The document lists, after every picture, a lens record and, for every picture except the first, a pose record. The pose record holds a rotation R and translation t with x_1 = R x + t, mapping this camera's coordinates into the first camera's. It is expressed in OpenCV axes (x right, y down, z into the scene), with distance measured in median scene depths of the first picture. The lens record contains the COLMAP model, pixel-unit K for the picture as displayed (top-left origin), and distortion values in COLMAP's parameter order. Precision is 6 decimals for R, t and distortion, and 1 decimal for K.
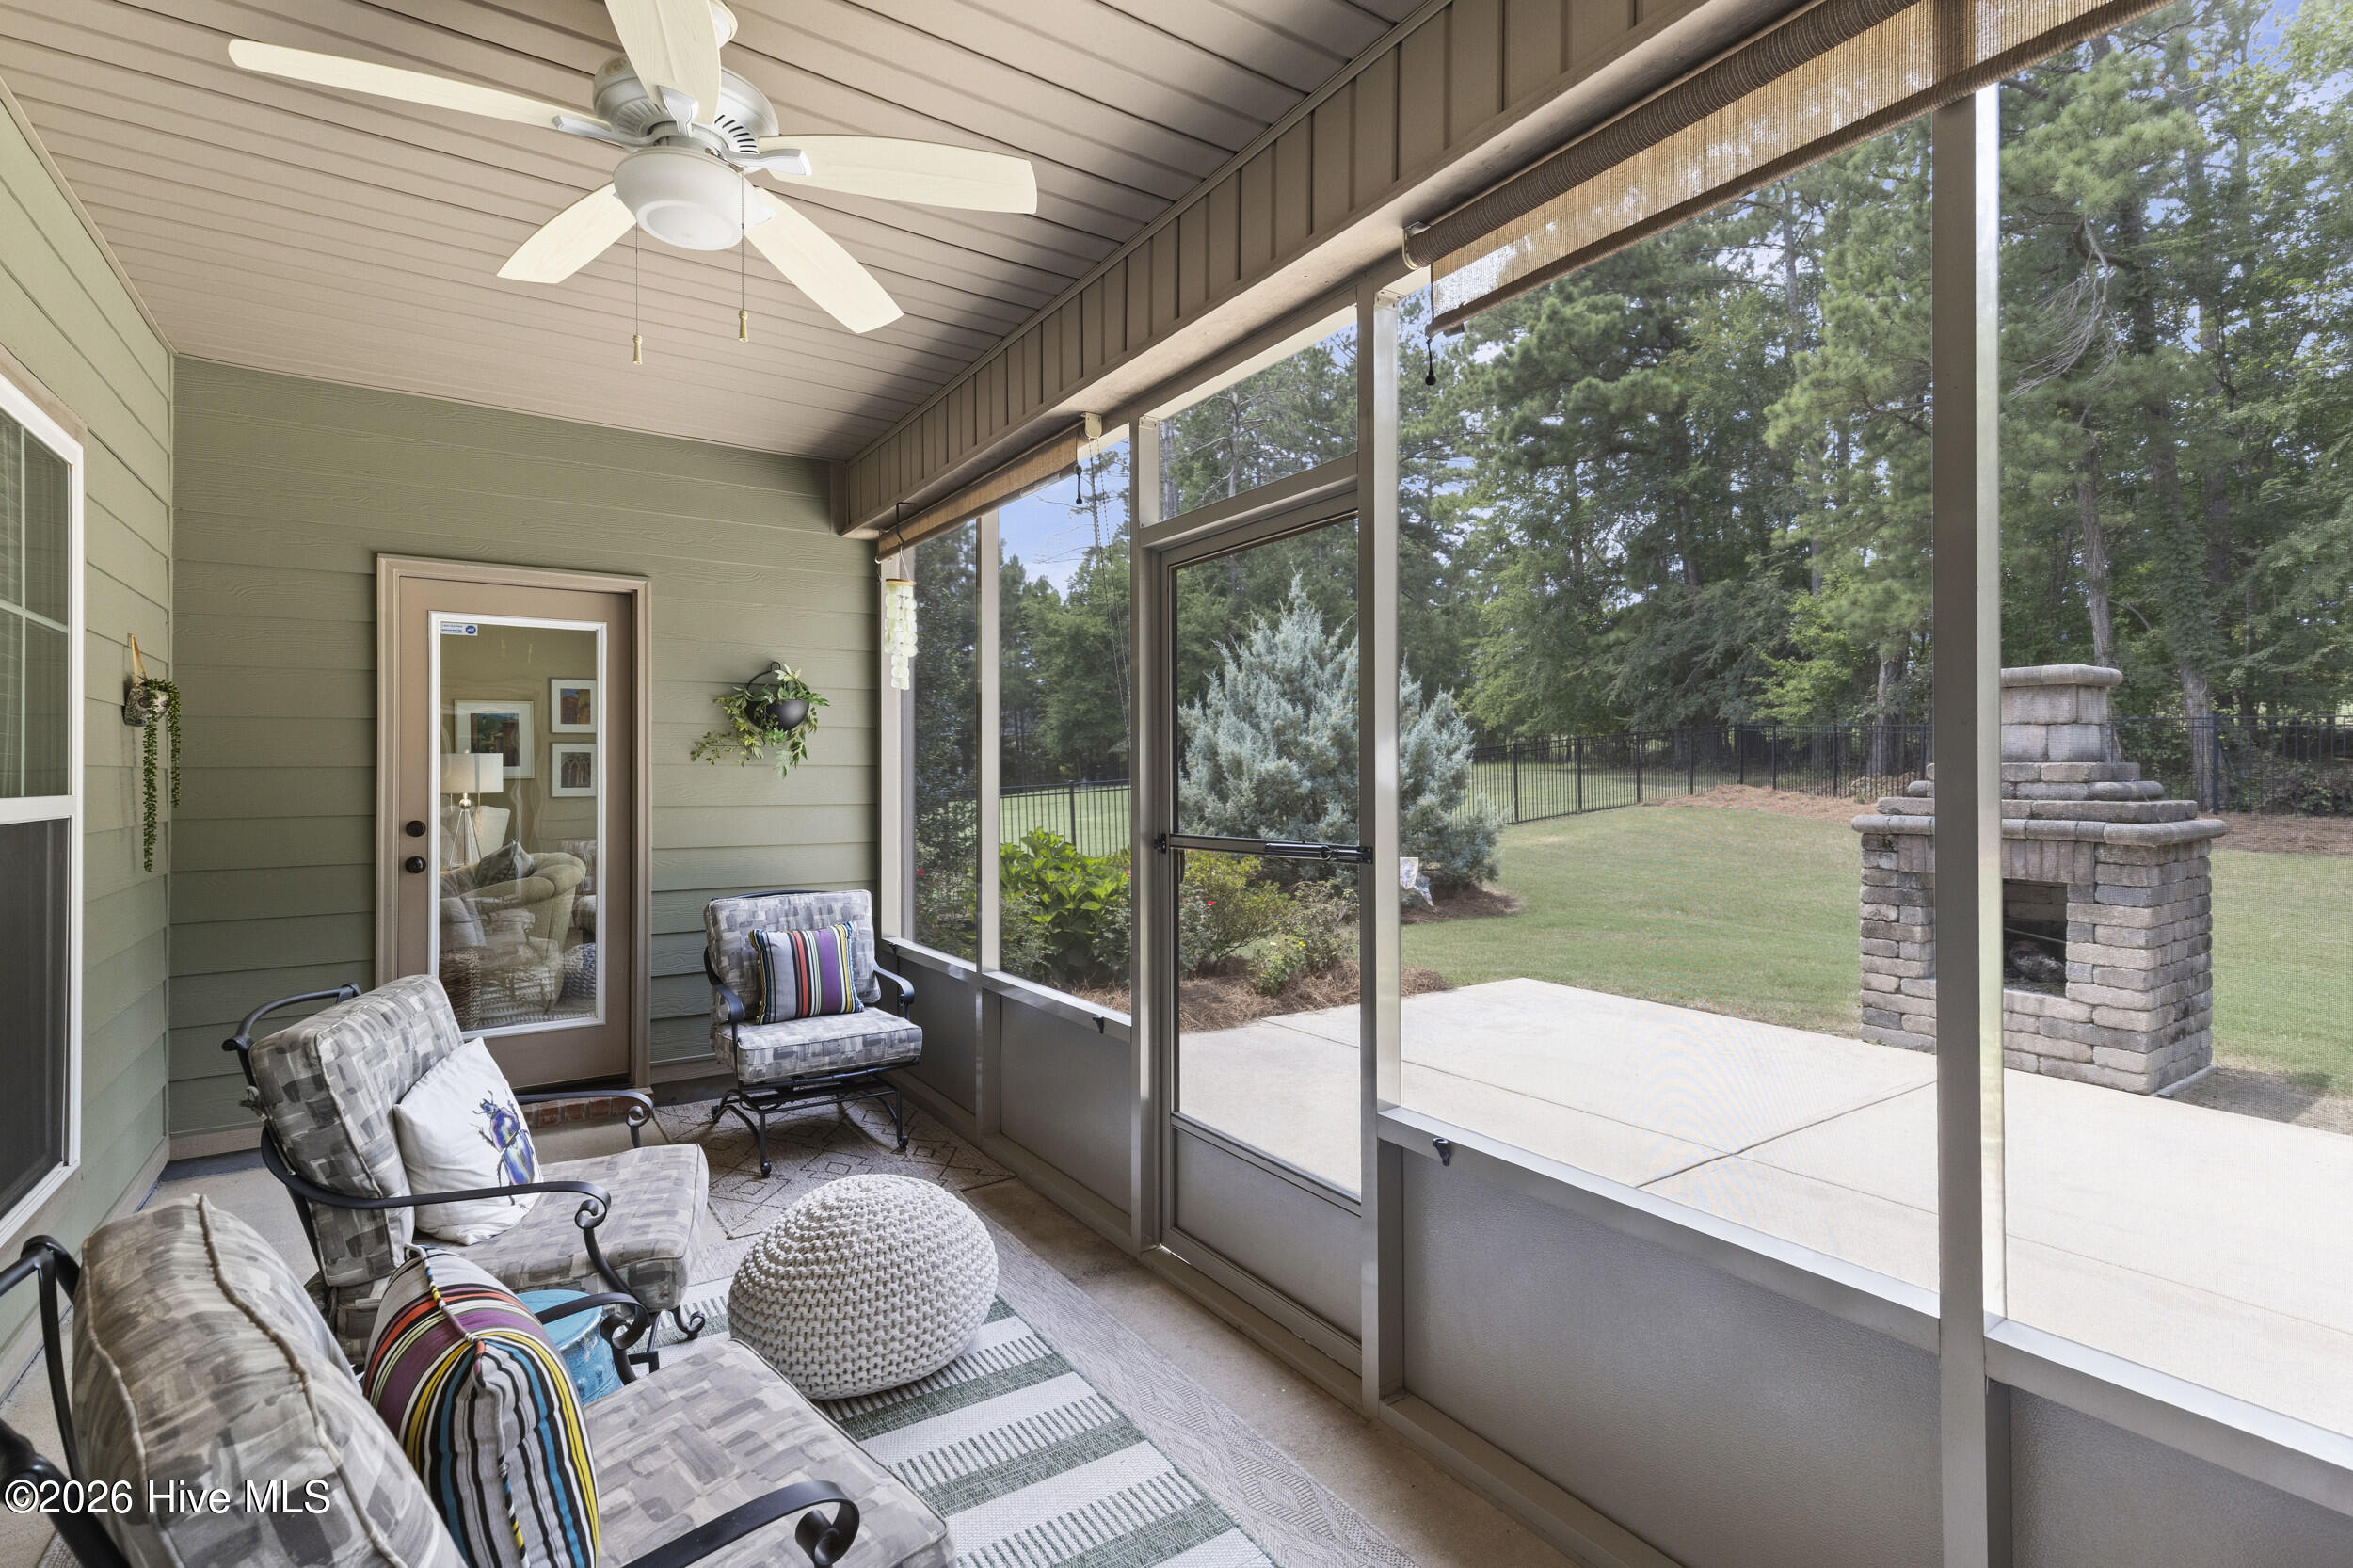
lens RADIAL K [[1086.3, 0, 1176.5], [0, 1086.3, 784.0], [0, 0, 1]] dist [-0.003071, -0.001173]
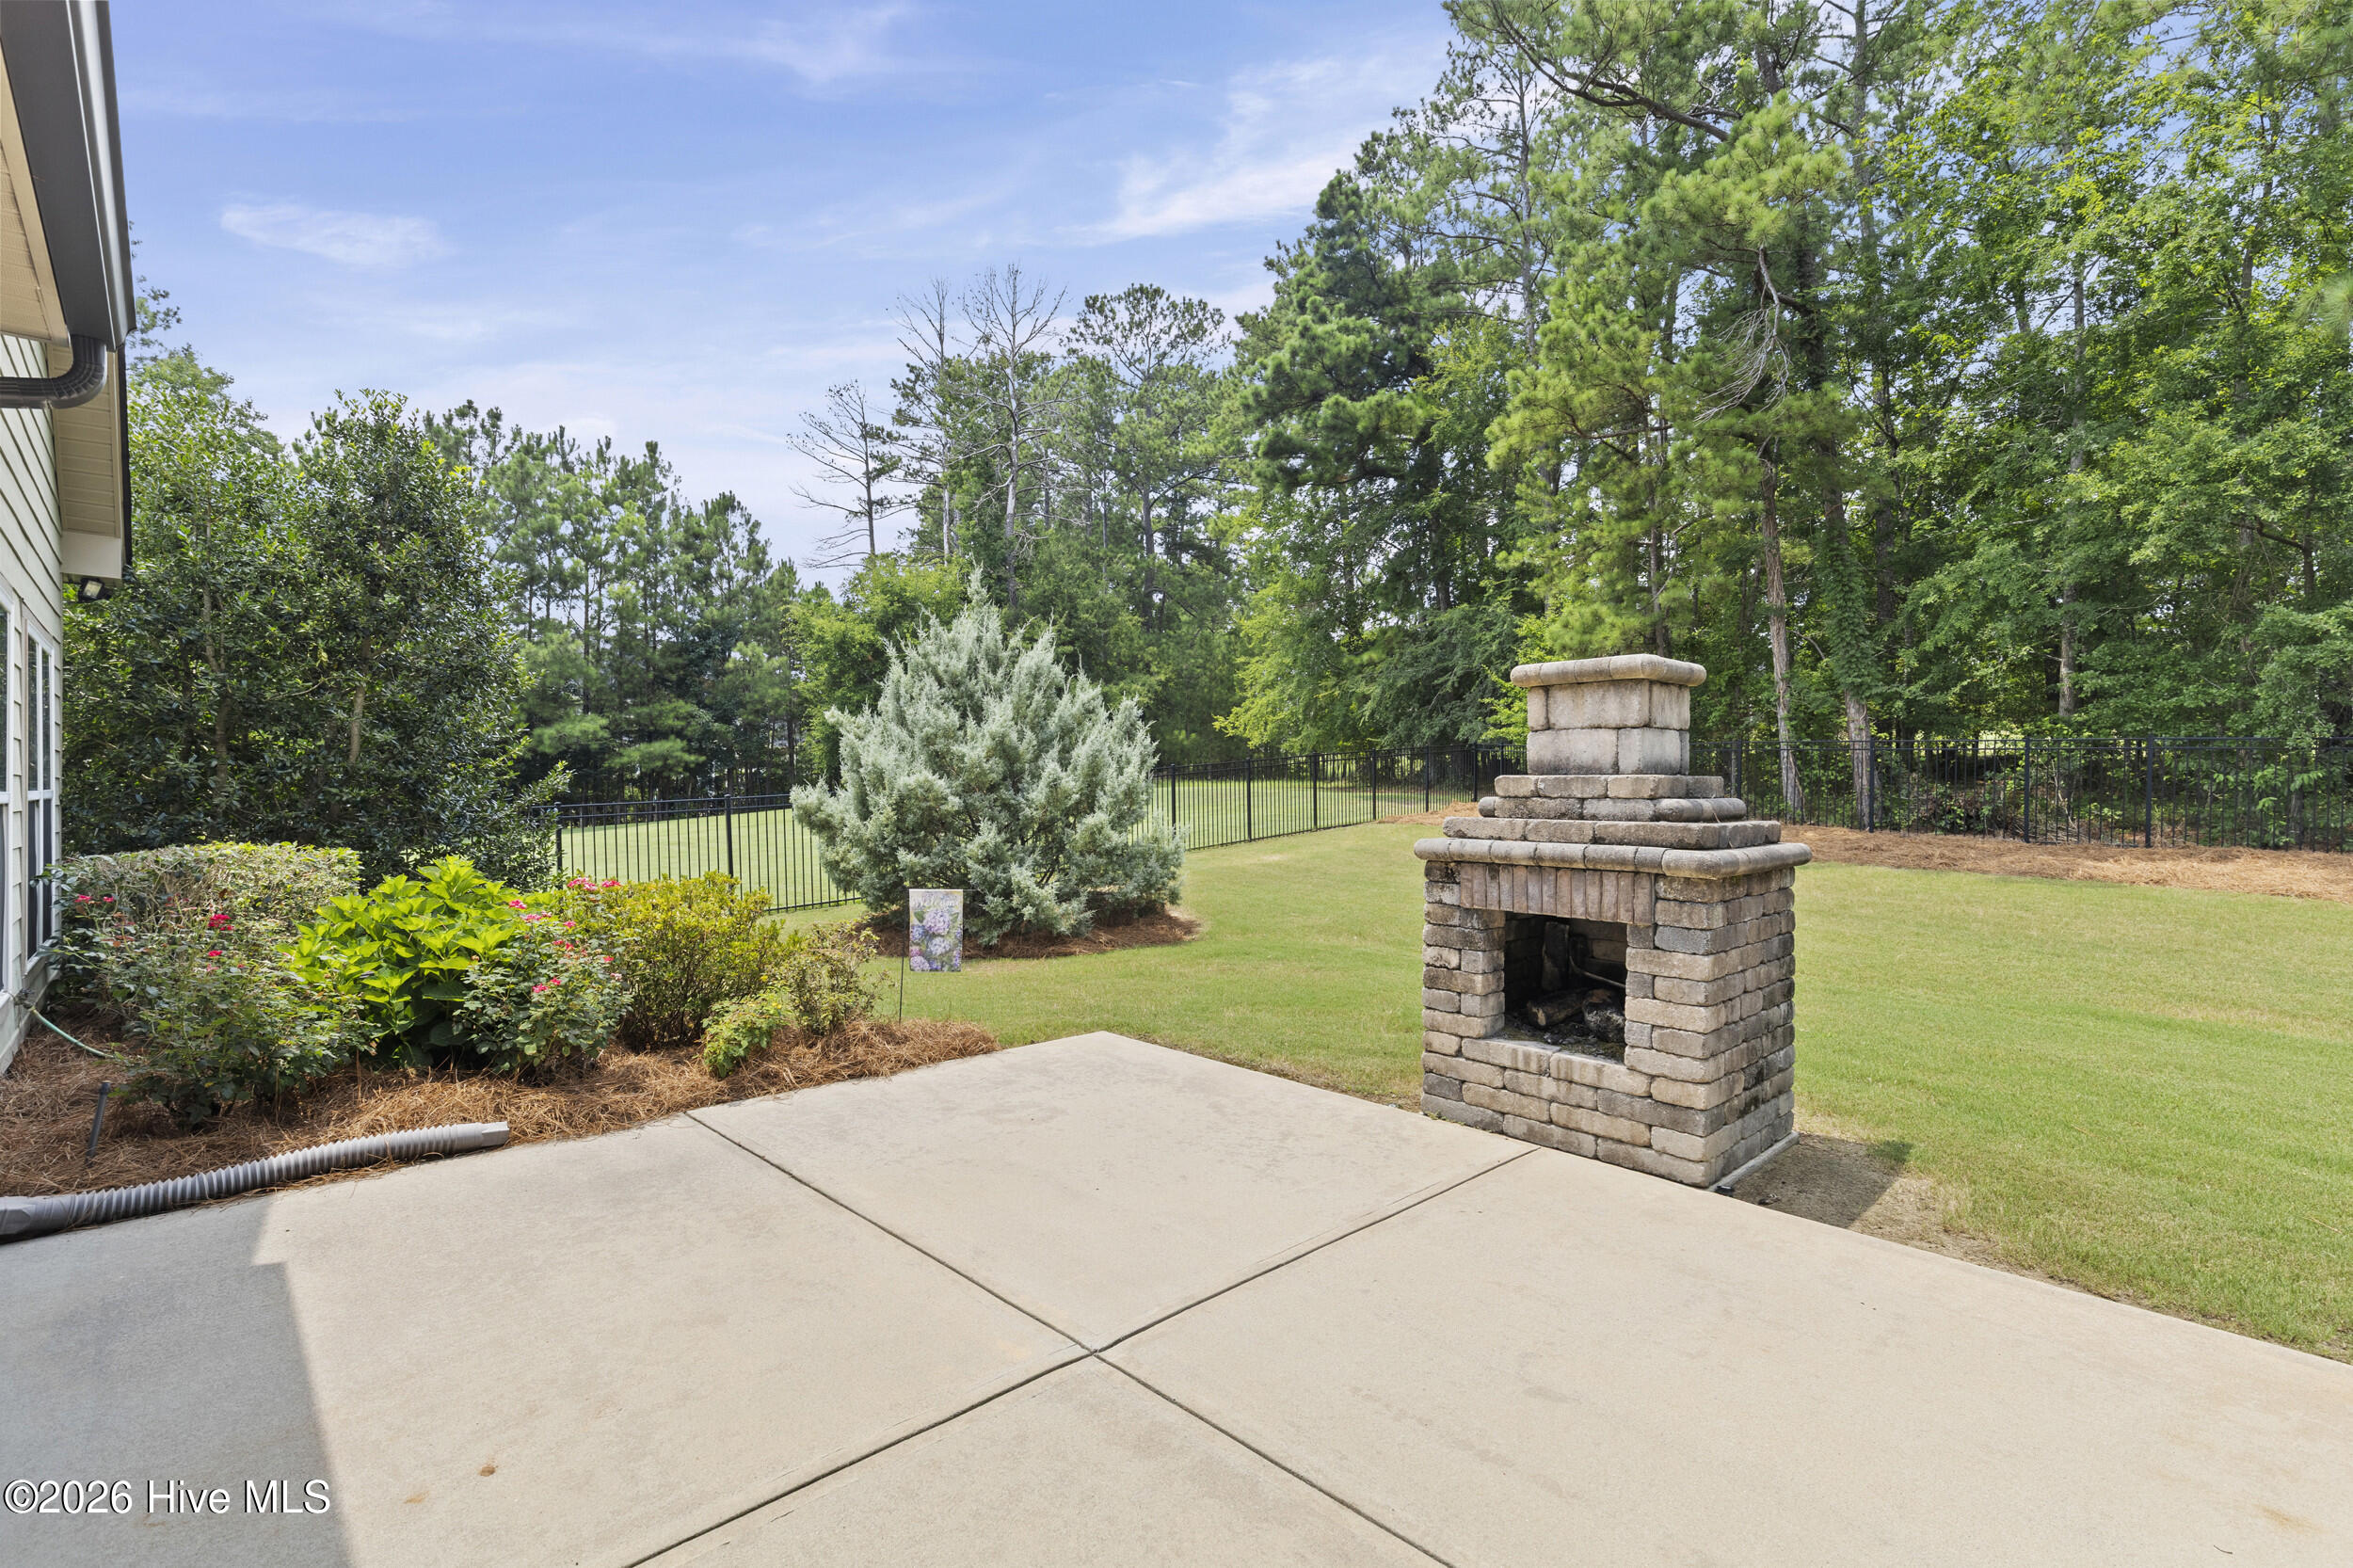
lens RADIAL K [[1062.6, 0, 1182.6], [0, 1062.6, 807.0], [0, 0, 1]] dist [0.032878, -0.051511]
pose [[0.984755, 0.003018, 0.173920, 0.130112], [-0.003962, 0.999979, 0.005077, 0.000618], [-0.173901, -0.005688, 0.984747, 0.099879]]
